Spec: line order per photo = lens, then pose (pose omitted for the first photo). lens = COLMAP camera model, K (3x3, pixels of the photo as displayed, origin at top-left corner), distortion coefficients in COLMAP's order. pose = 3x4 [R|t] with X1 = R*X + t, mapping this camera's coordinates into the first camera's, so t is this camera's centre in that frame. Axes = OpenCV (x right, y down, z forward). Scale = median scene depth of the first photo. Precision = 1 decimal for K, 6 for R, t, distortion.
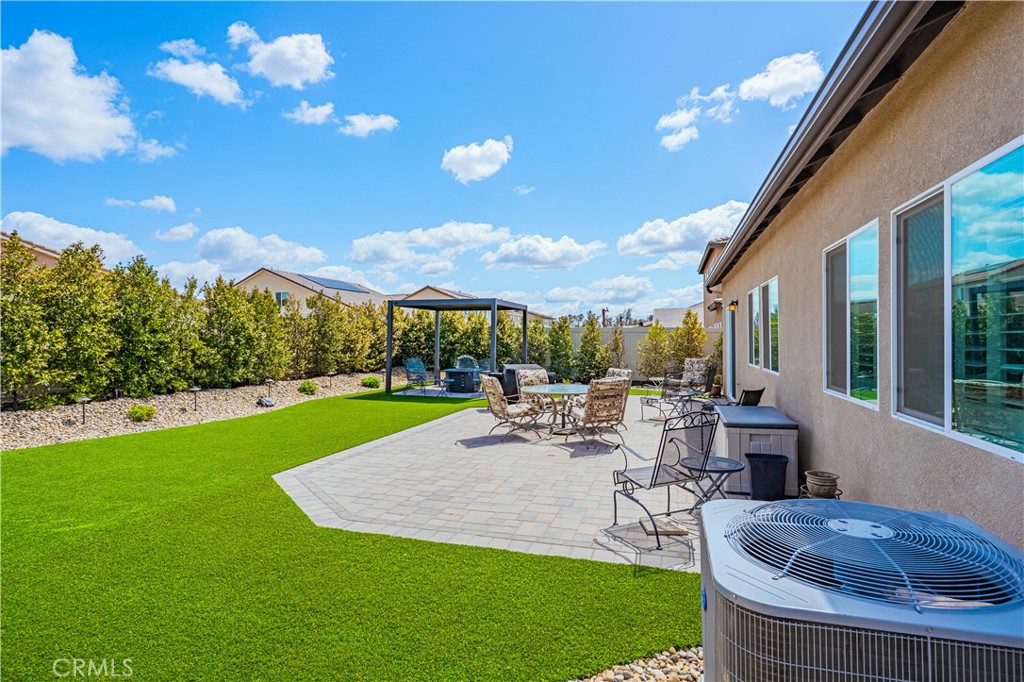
lens RADIAL K [[514.7, 0, 500.9], [0, 514.7, 340.2], [0, 0, 1]] dist [0.000877, -0.000025]
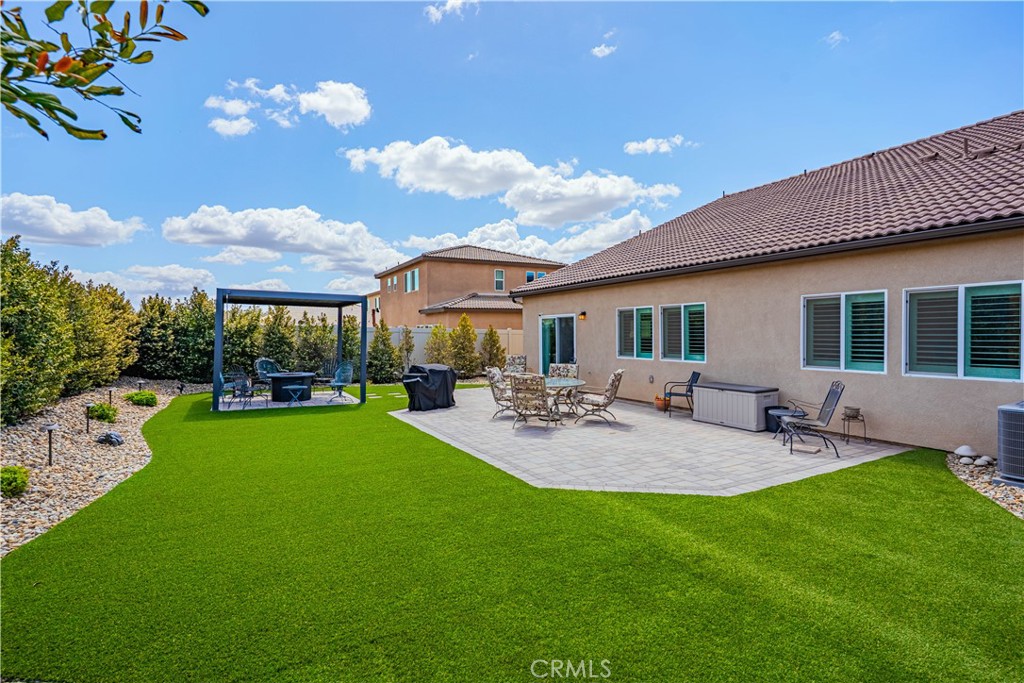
lens RADIAL K [[494.5, 0, 511.6], [0, 494.5, 339.8], [0, 0, 1]] dist [-0.001343, -0.000587]
pose [[0.673300, 0.000085, 0.739370, -1.341623], [-0.003210, 0.999991, 0.002809, -0.011982], [-0.739363, -0.004265, 0.673294, 0.504546]]
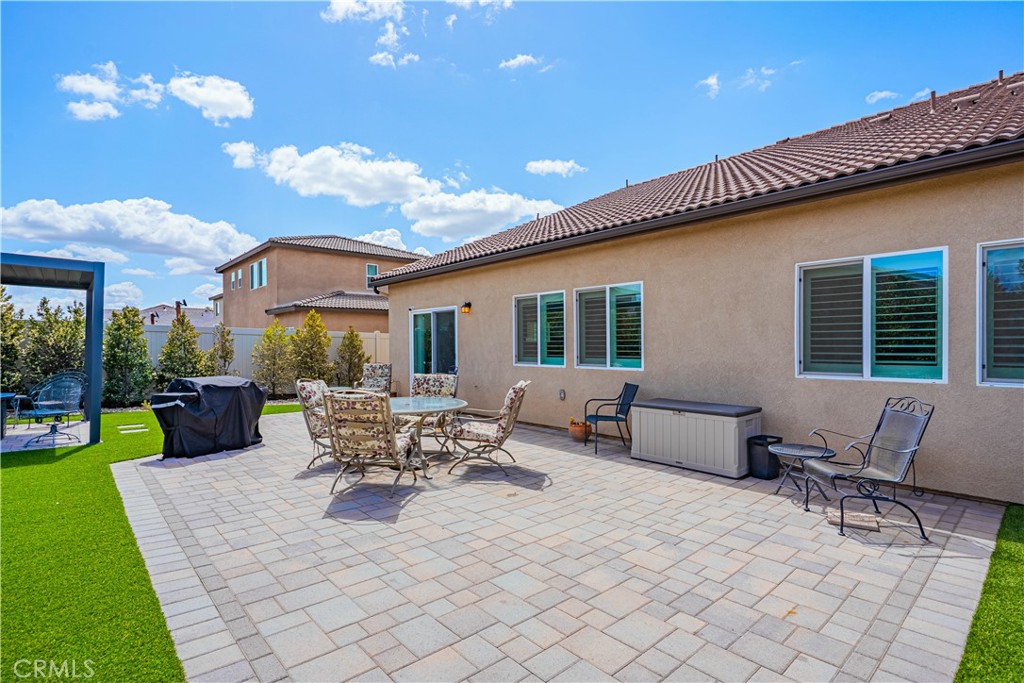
lens RADIAL K [[494.5, 0, 511.6], [0, 494.5, 339.8], [0, 0, 1]] dist [-0.001343, -0.000587]
pose [[0.495691, 0.023209, 0.868189, -0.694475], [-0.004153, 0.999695, -0.024354, 0.035940], [-0.868489, 0.008467, 0.495636, 0.912197]]
